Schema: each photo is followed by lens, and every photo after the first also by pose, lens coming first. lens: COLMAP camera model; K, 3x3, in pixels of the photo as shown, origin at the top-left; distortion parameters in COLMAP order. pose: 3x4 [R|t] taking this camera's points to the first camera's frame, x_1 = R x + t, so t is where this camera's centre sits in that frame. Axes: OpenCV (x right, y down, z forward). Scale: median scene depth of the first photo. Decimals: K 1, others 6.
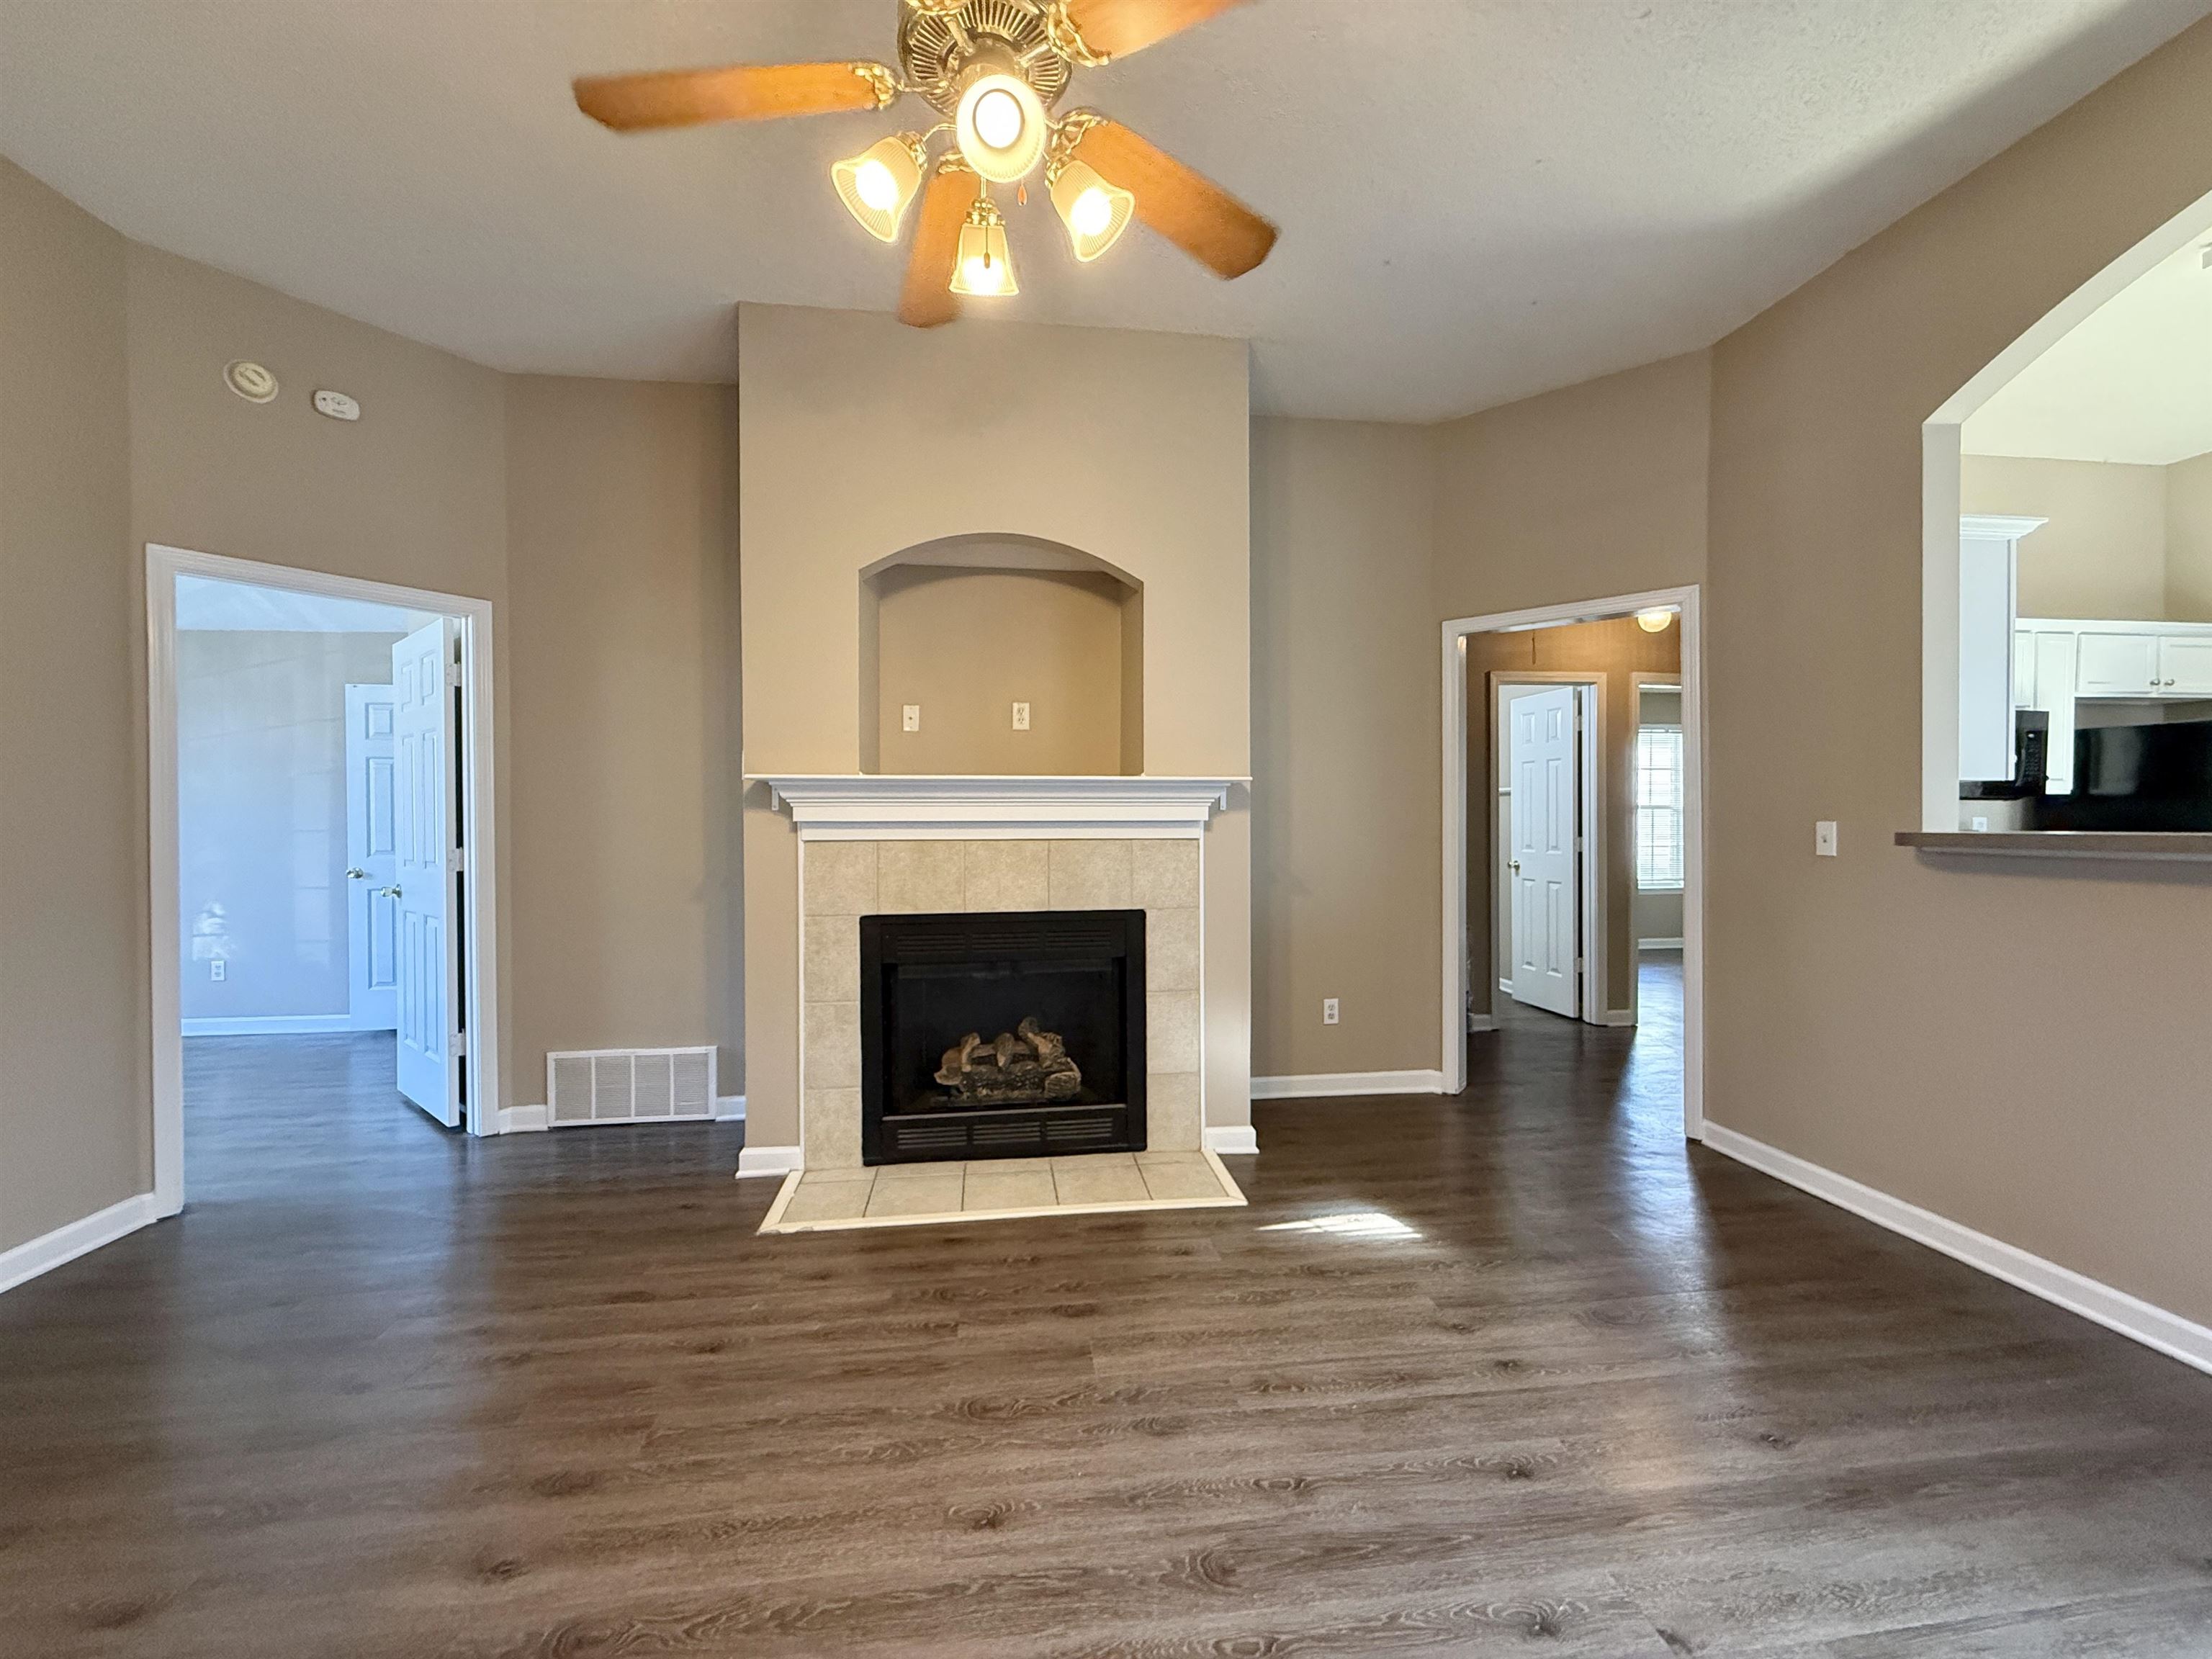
lens RADIAL K [[881.9, 0, 1103.0], [0, 881.9, 826.6], [0, 0, 1]] dist [-0.001166, 0.000577]
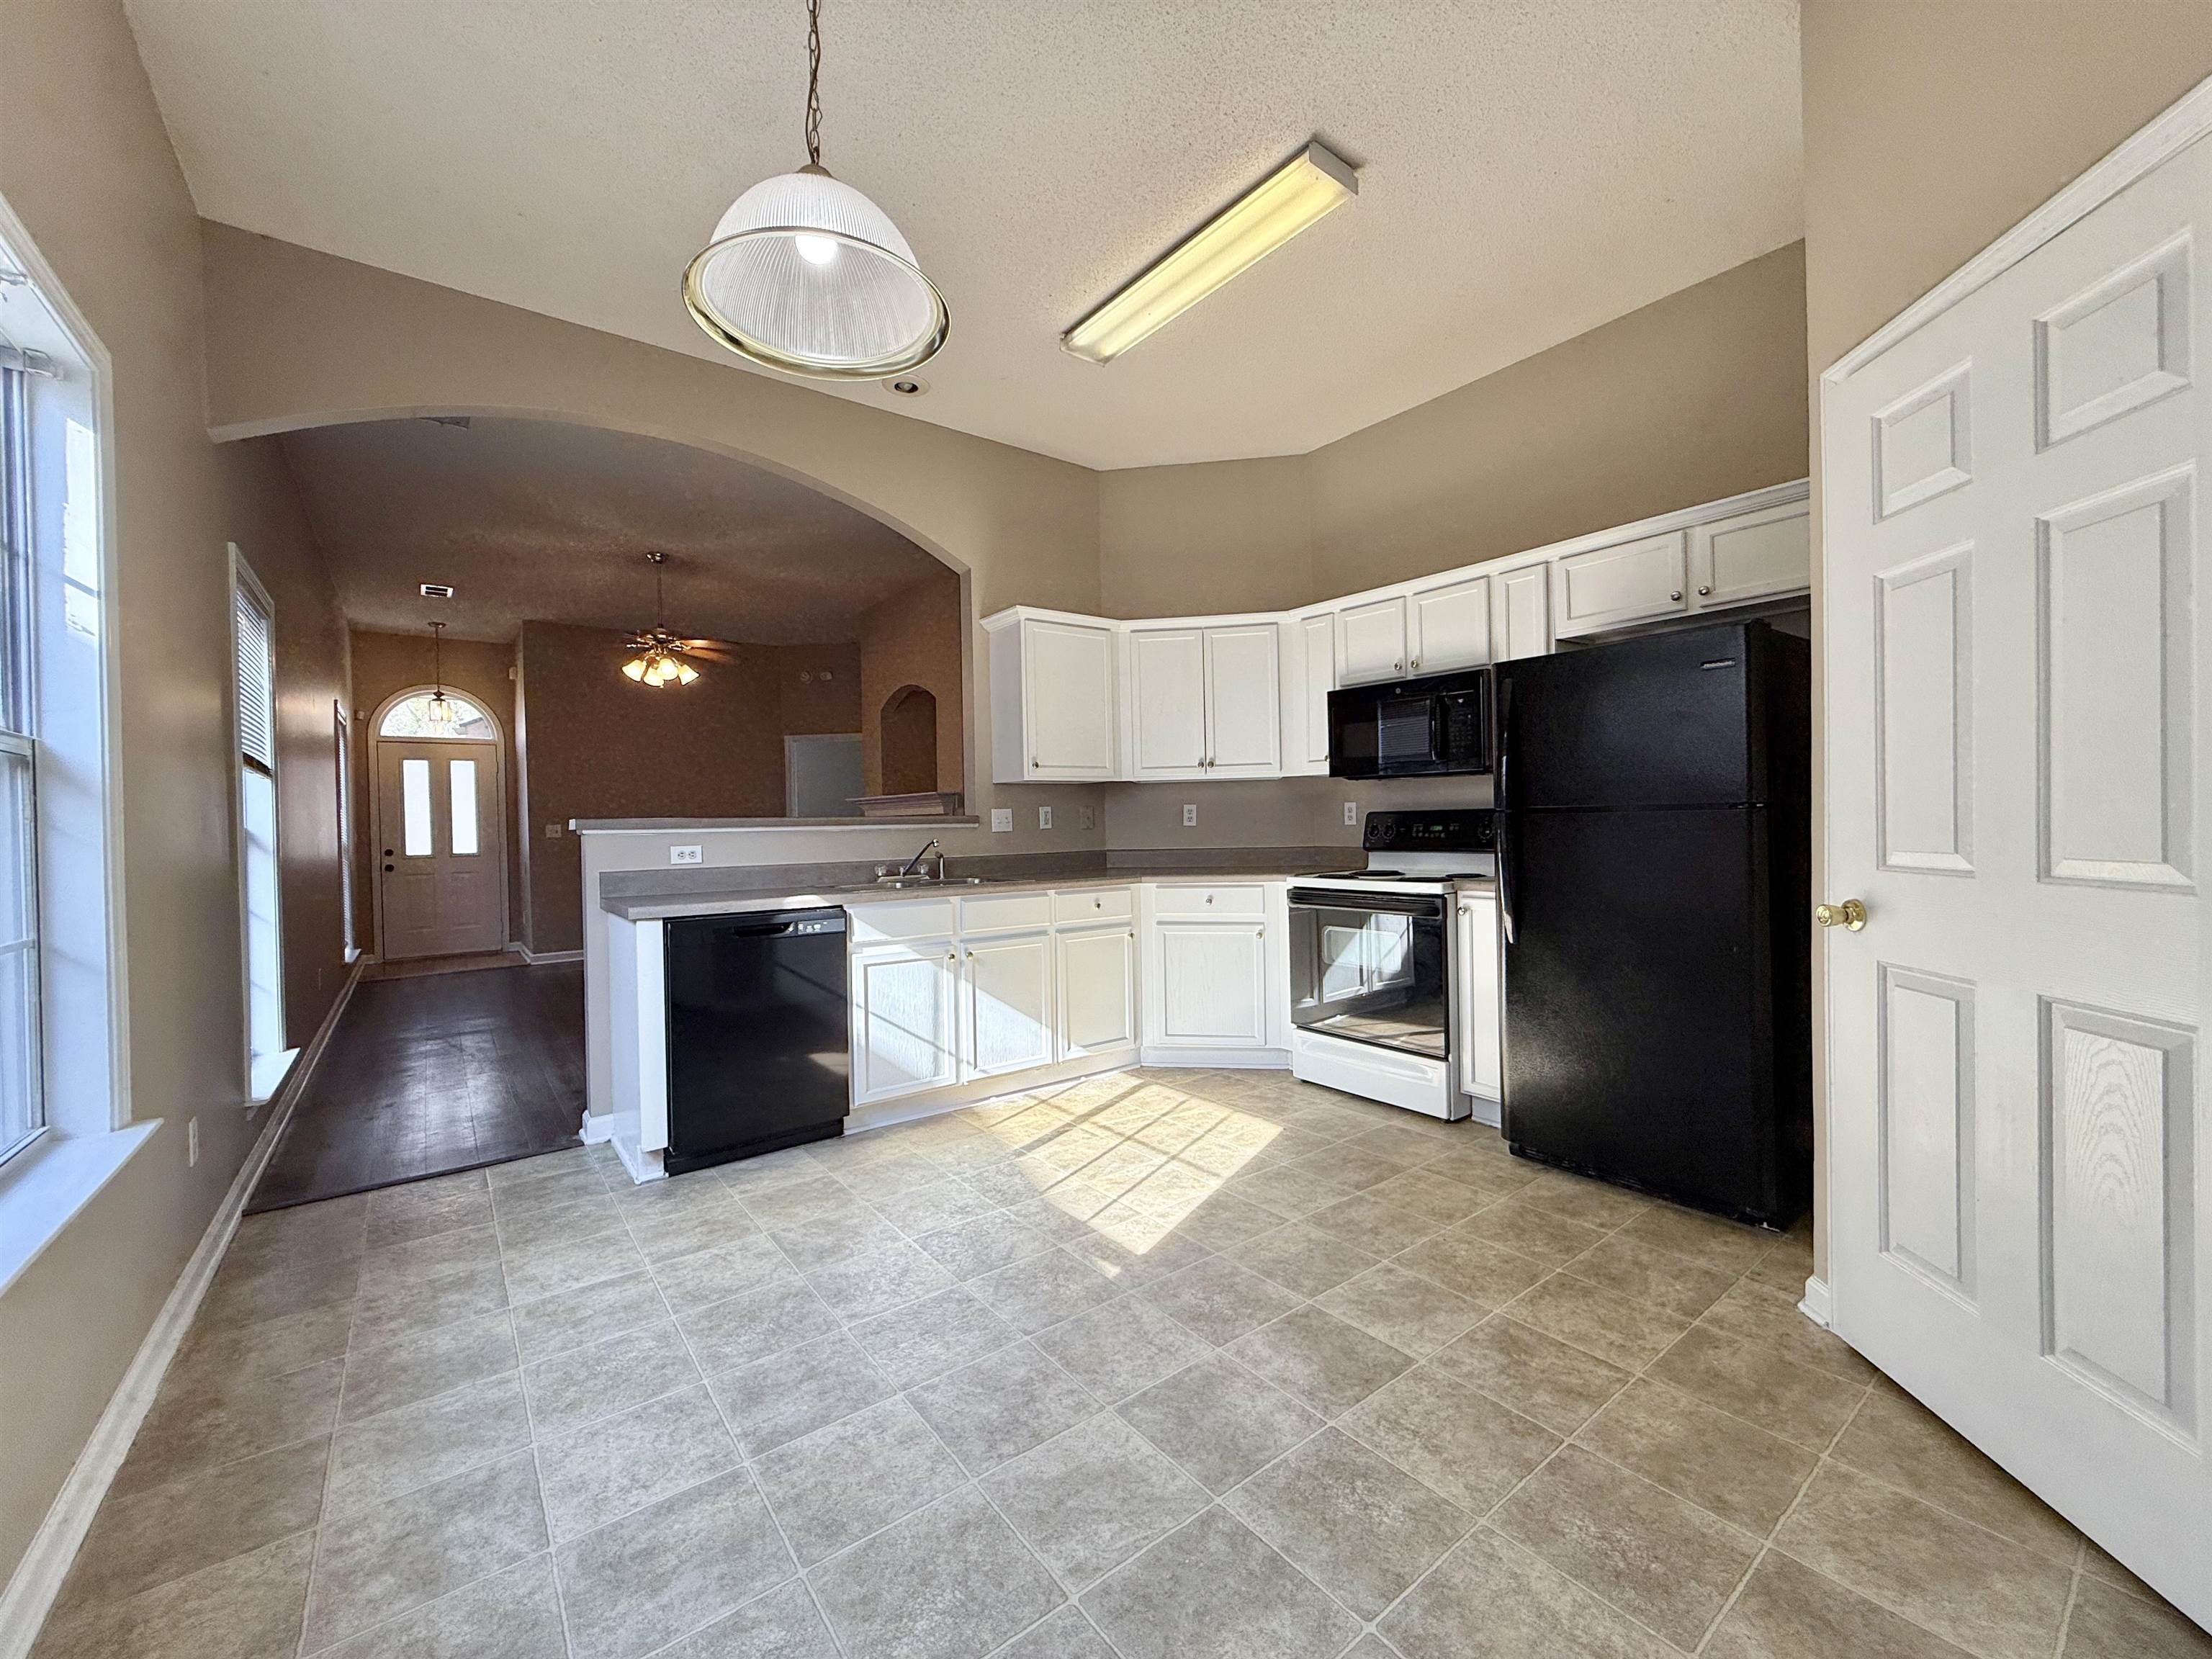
lens RADIAL K [[881.9, 0, 1100.1], [0, 881.9, 829.7], [0, 0, 1]] dist [-0.001166, 0.000577]
pose [[0.499854, -0.000191, -0.866110, 2.087390], [0.013586, 0.999879, 0.007620, 0.019708], [0.866003, -0.015575, 0.499796, 0.318698]]
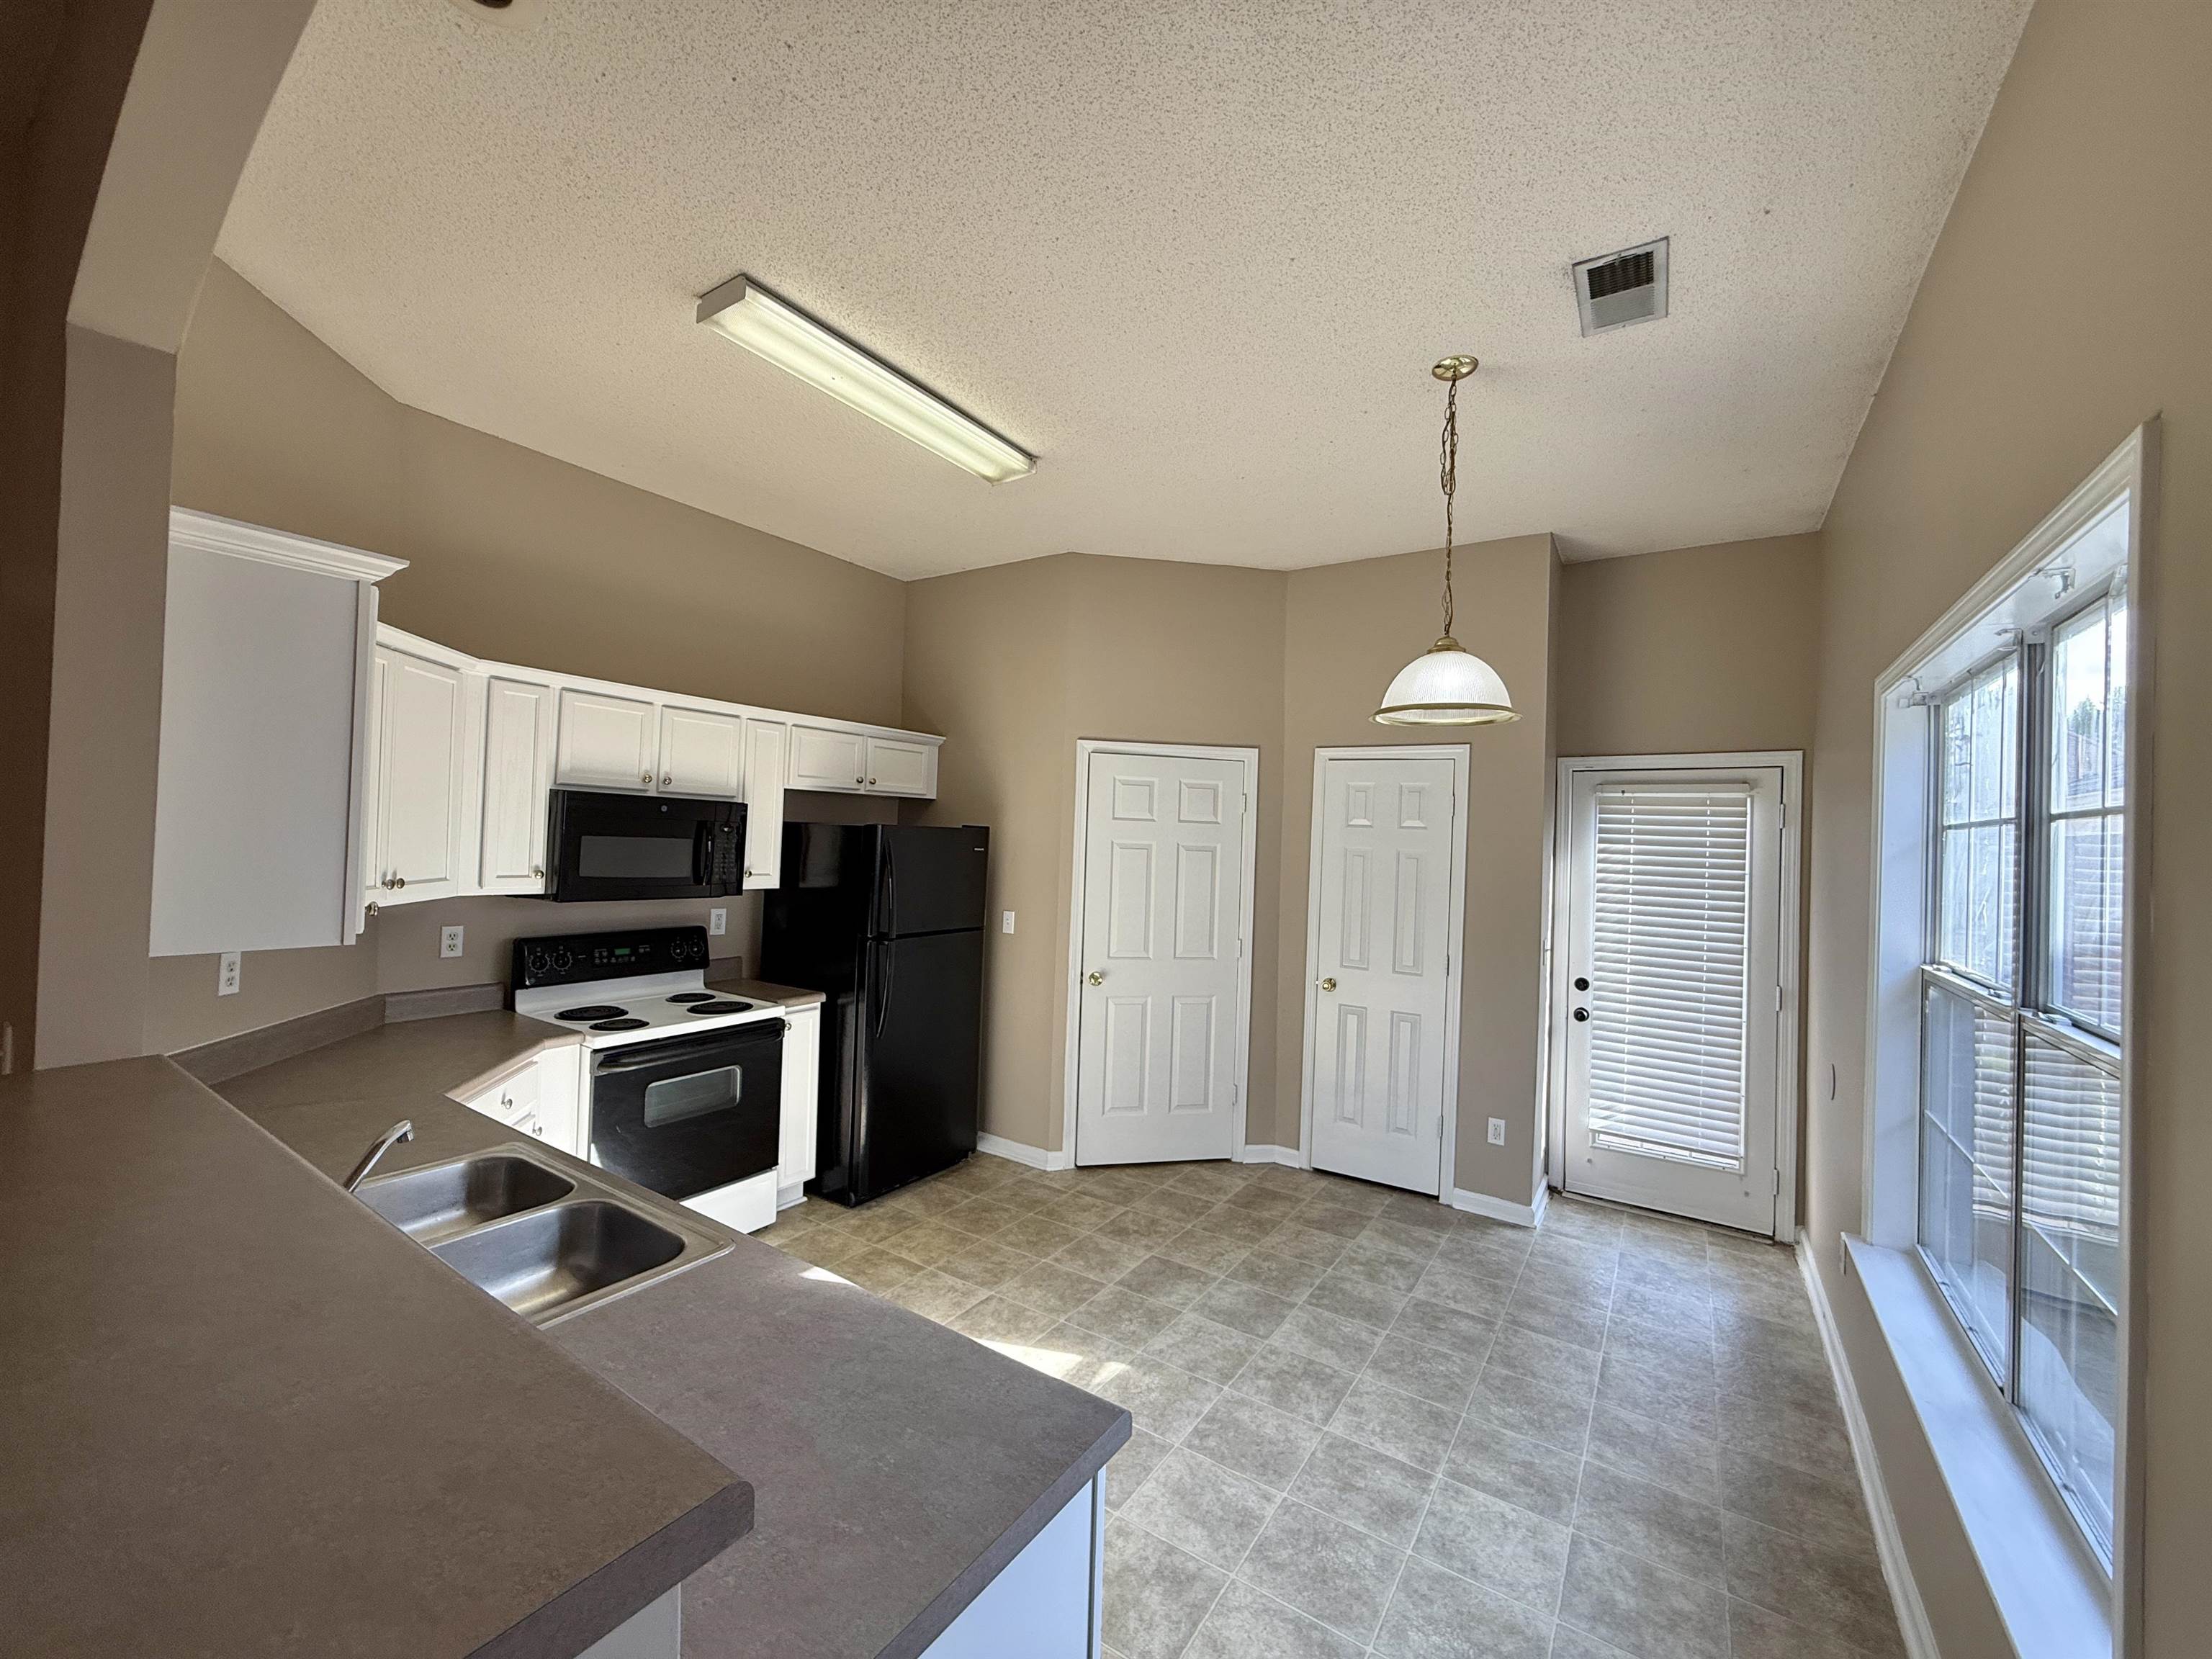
lens RADIAL K [[881.9, 0, 1102.6], [0, 881.9, 827.8], [0, 0, 1]] dist [-0.001166, 0.000577]
pose [[0.653313, 0.032313, 0.756398, 0.784749], [-0.028696, 0.999428, -0.017910, -0.125126], [-0.756544, -0.010005, 0.653867, 0.130499]]
